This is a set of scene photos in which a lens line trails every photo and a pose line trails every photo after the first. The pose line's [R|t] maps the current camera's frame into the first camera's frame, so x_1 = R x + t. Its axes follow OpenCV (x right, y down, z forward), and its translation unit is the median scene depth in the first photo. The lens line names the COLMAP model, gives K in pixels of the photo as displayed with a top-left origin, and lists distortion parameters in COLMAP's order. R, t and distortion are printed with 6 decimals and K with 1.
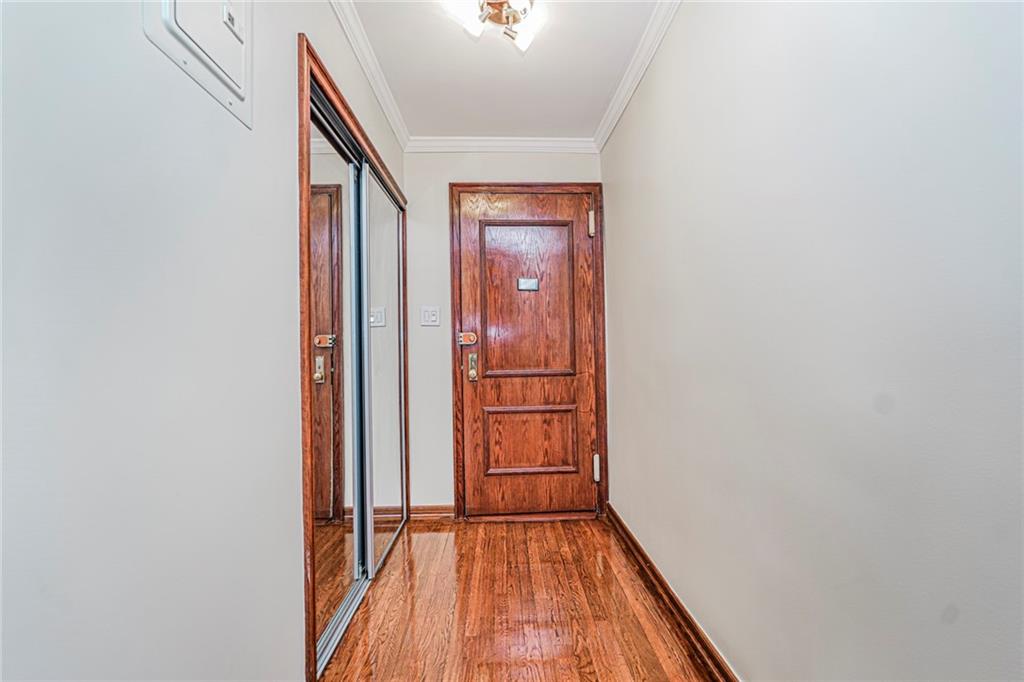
lens RADIAL K [[450.2, 0, 511.8], [0, 450.2, 345.3], [0, 0, 1]] dist [-0.016755, 0.009062]
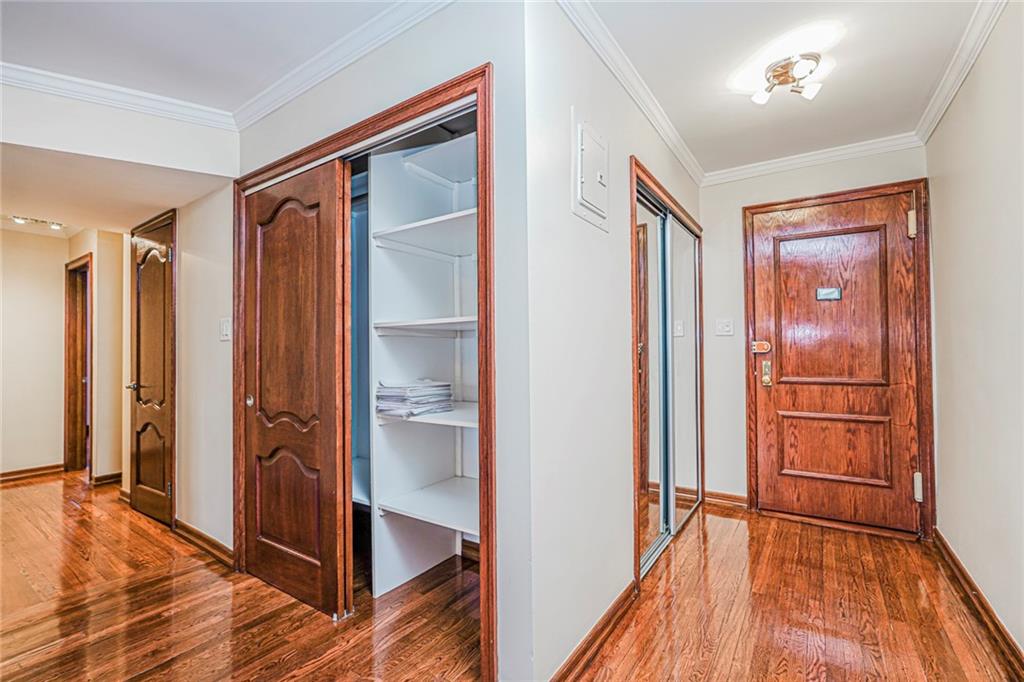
lens RADIAL K [[450.2, 0, 511.8], [0, 450.2, 345.3], [0, 0, 1]] dist [-0.016755, 0.009062]
pose [[0.810854, 0.002479, -0.585244, 0.047731], [0.000053, 0.999991, 0.004310, -0.023727], [0.585249, -0.003526, 0.810846, -0.236974]]
